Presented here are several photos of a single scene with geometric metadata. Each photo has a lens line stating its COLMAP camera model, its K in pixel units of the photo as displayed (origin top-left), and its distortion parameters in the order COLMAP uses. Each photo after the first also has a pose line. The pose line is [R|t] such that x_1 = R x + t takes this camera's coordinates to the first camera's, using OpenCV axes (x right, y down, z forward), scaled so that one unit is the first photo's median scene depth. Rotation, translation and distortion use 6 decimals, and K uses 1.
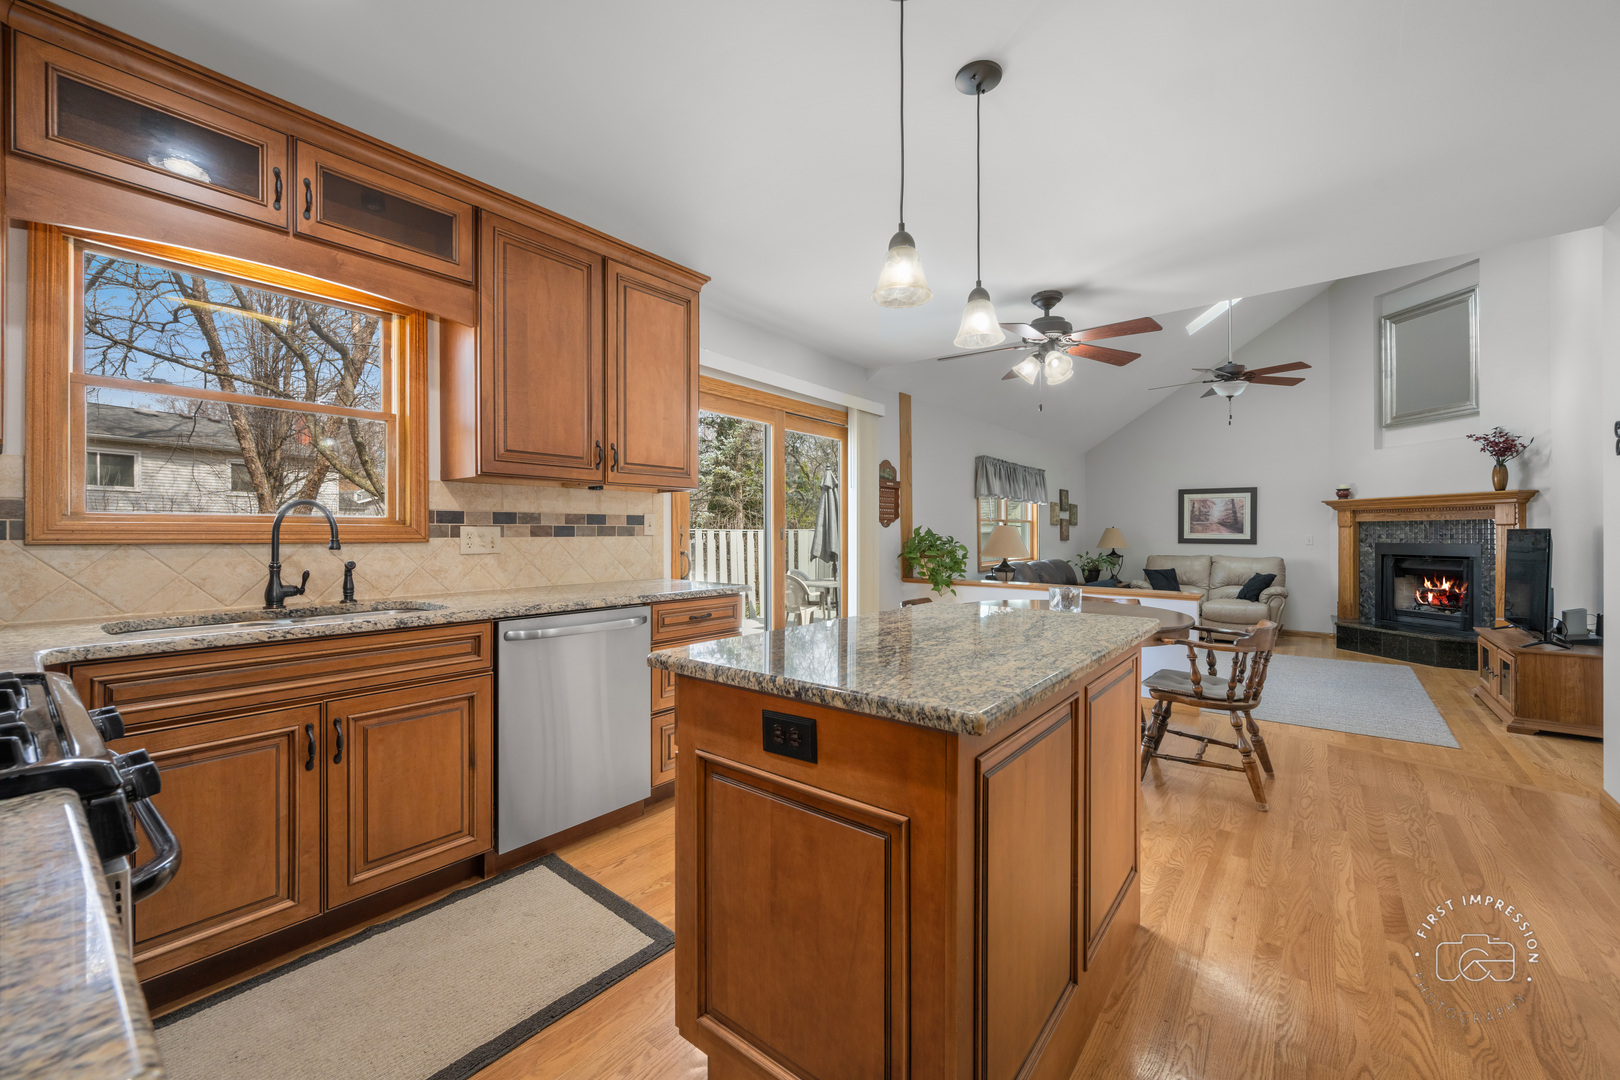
lens RADIAL K [[642.1, 0, 813.0], [0, 642.1, 533.8], [0, 0, 1]] dist [0.000766, 0.000597]
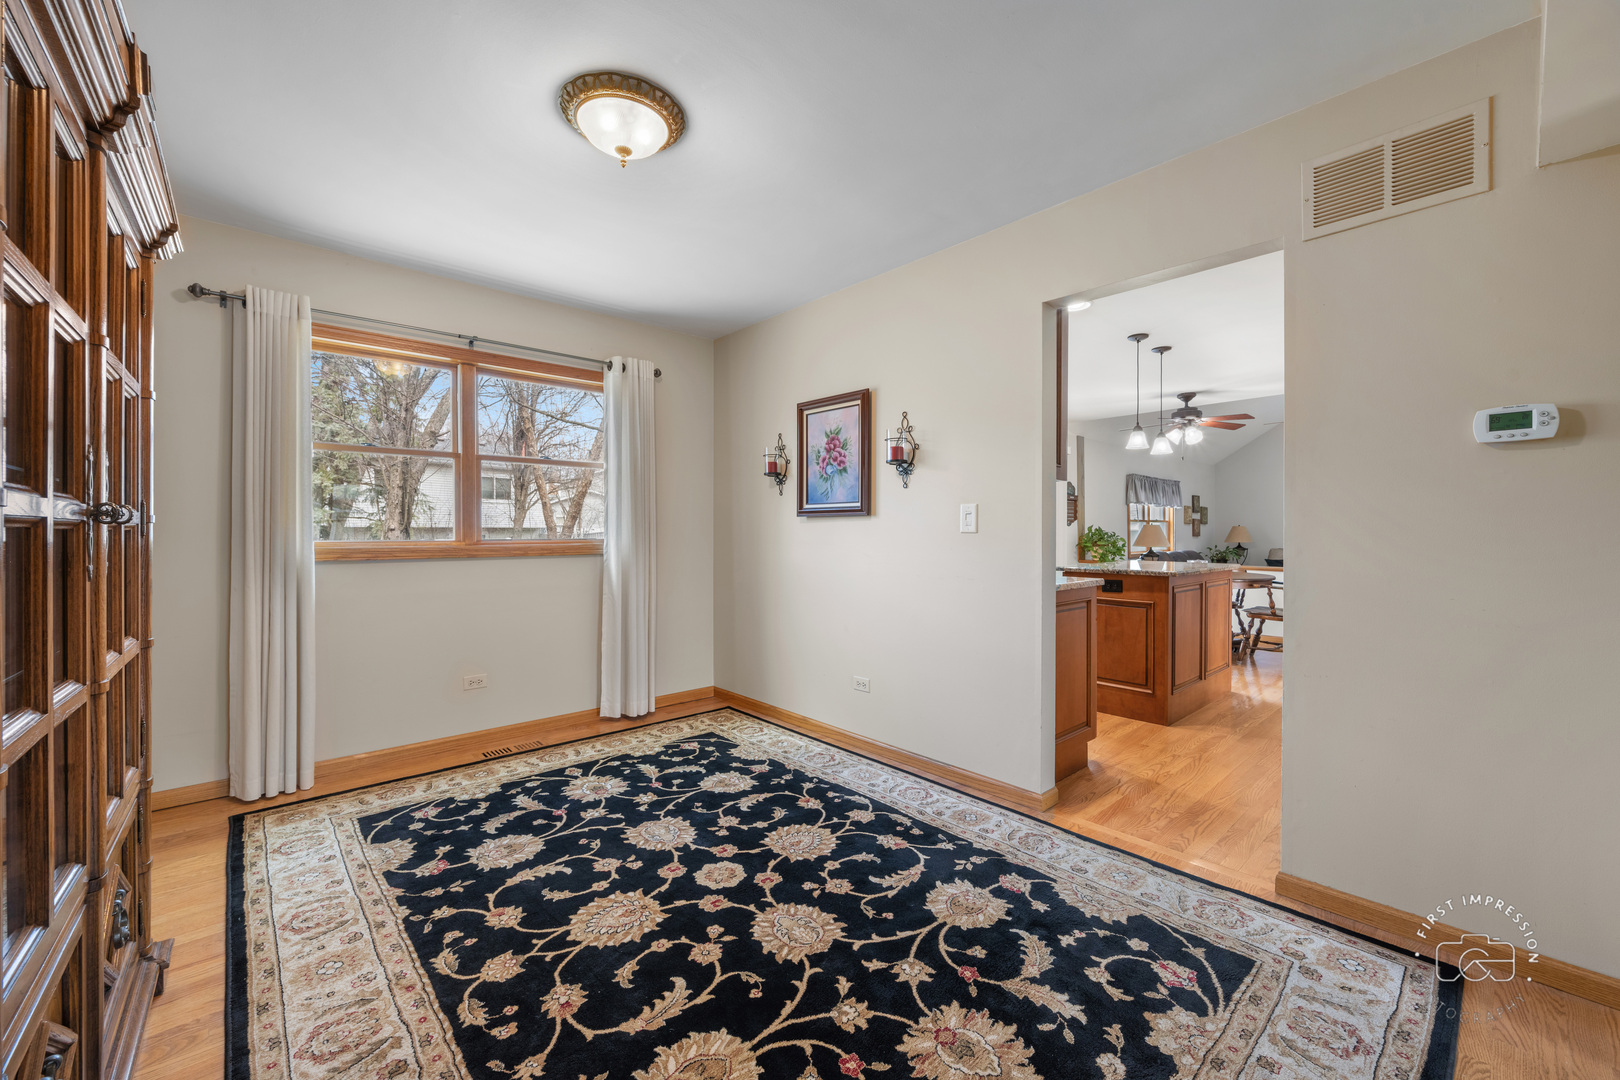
lens RADIAL K [[642.1, 0, 817.4], [0, 642.1, 537.6], [0, 0, 1]] dist [0.000766, 0.000597]
pose [[0.987418, -0.001999, -0.158121, -0.194032], [0.002947, 0.999979, 0.005755, 0.005177], [0.158106, -0.006149, 0.987403, -0.490064]]
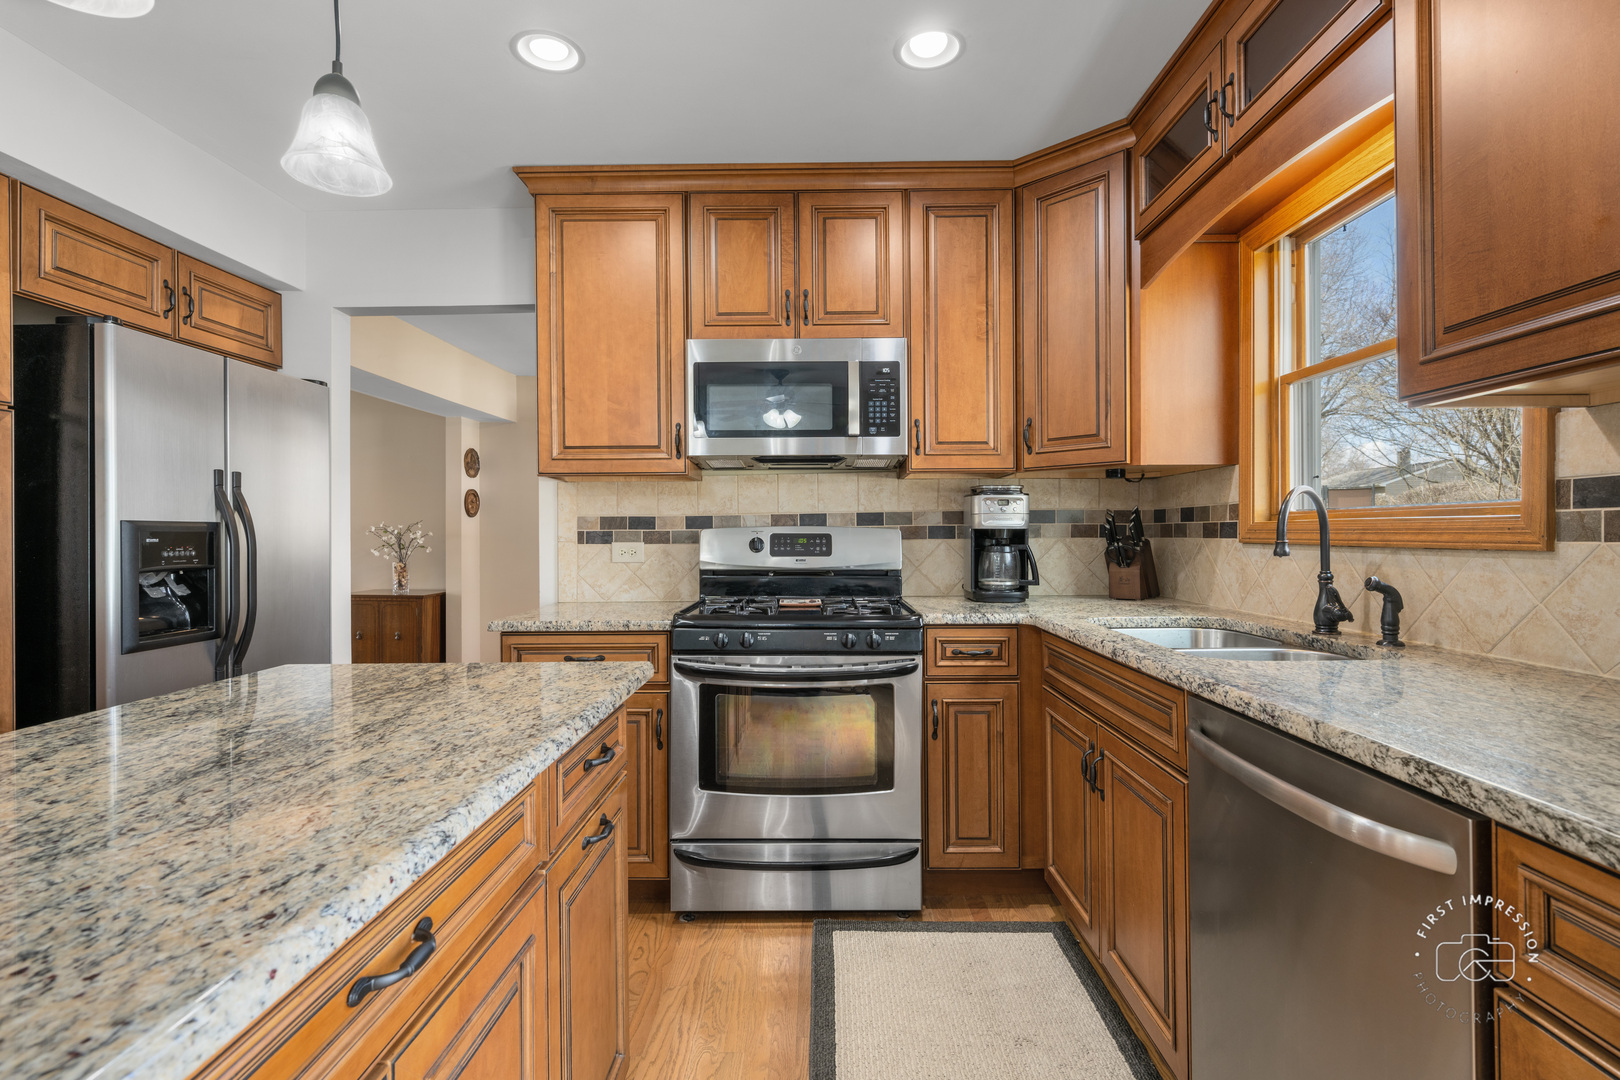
lens RADIAL K [[763.4, 0, 811.6], [0, 763.4, 534.4], [0, 0, 1]] dist [0.002771, -0.002010]
pose [[-0.793220, 0.004762, -0.608916, 0.054122], [0.005383, 0.999985, 0.000809, -0.000688], [0.608911, -0.002636, -0.793234, 0.447226]]
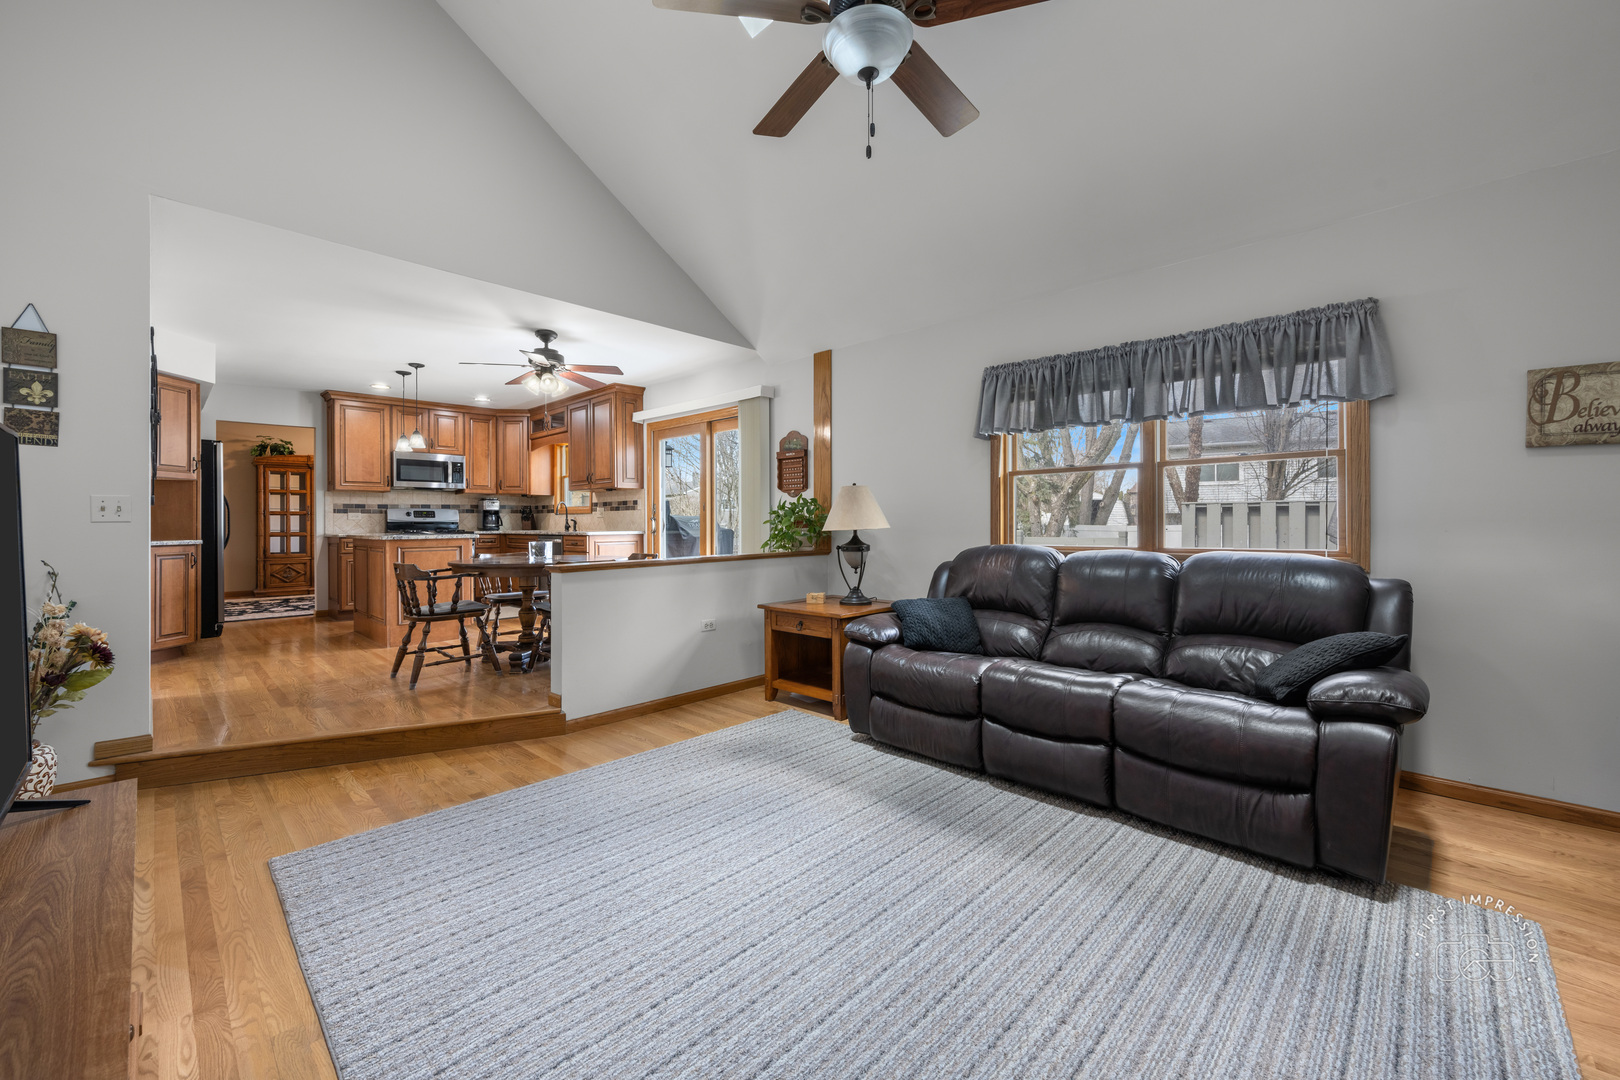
lens RADIAL K [[642.1, 0, 810.6], [0, 642.1, 524.7], [0, 0, 1]] dist [0.000766, 0.000597]
pose [[-0.100754, 0.002861, -0.994907, 0.937571], [0.003307, 0.999991, 0.002541, 0.025378], [0.994906, -0.003034, -0.100763, 0.944249]]
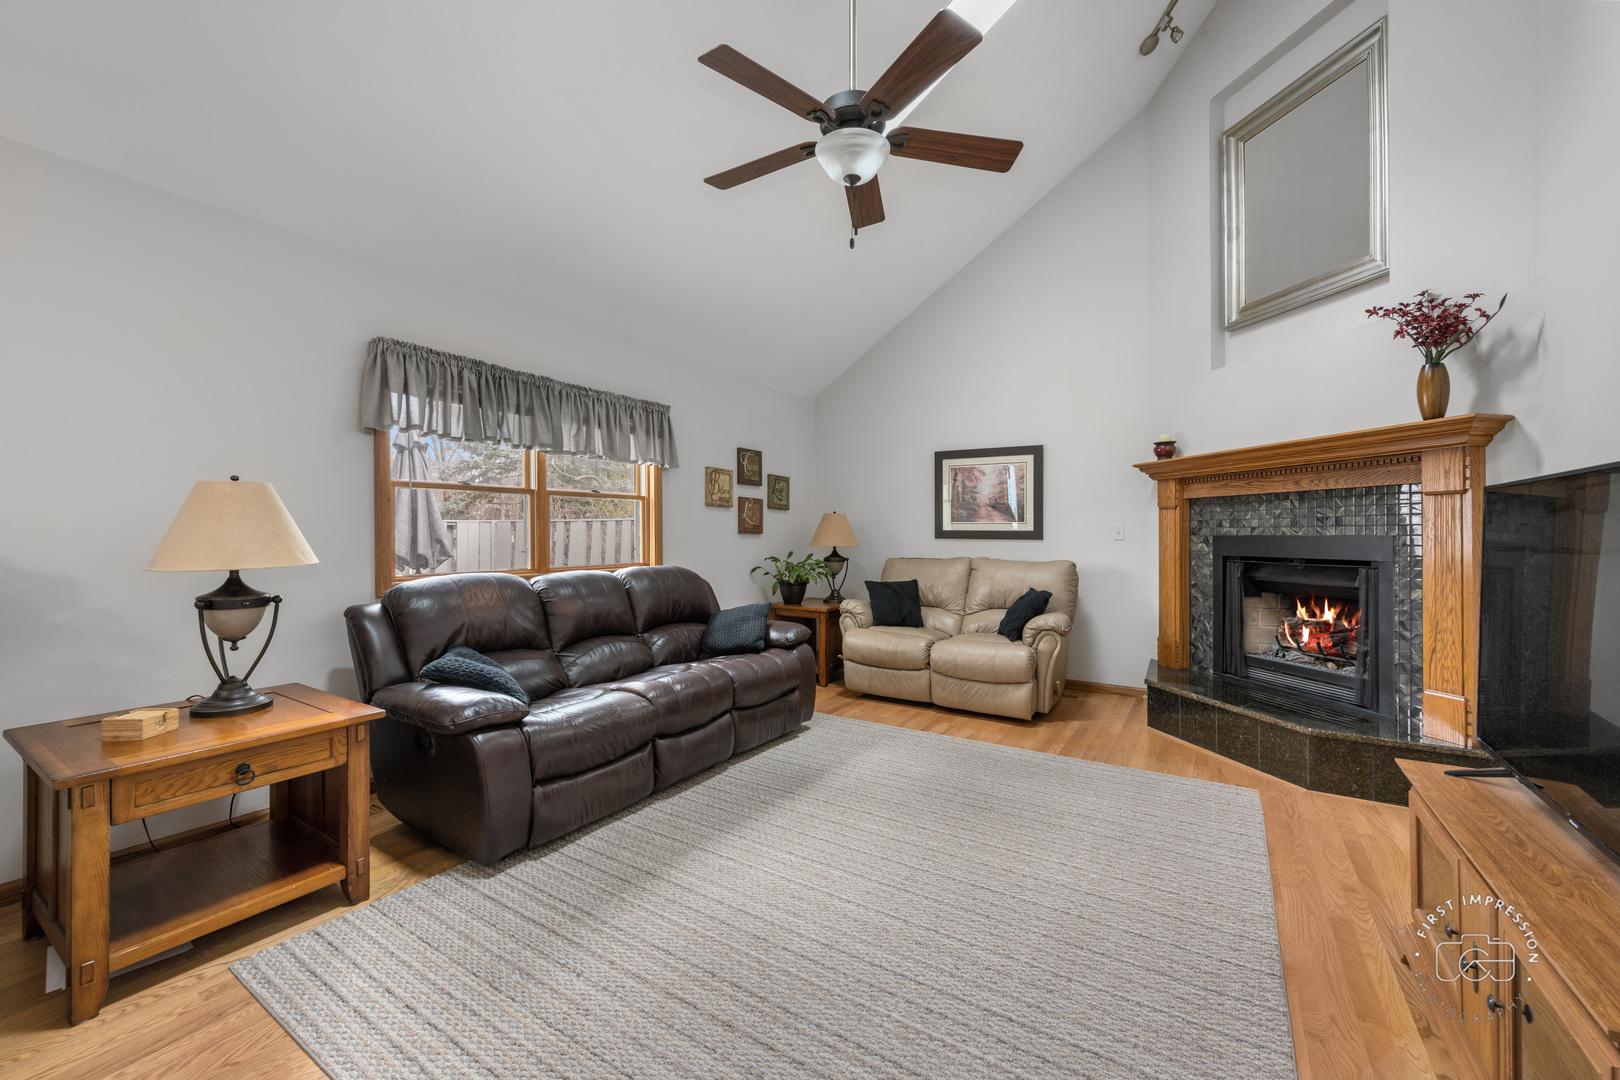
lens RADIAL K [[642.1, 0, 810.1], [0, 642.1, 532.2], [0, 0, 1]] dist [0.000766, 0.000597]
pose [[0.995352, 0.000492, 0.096301, 0.548728], [-0.000100, 0.999992, -0.004077, 0.015819], [-0.096302, 0.004049, 0.995344, 0.554818]]
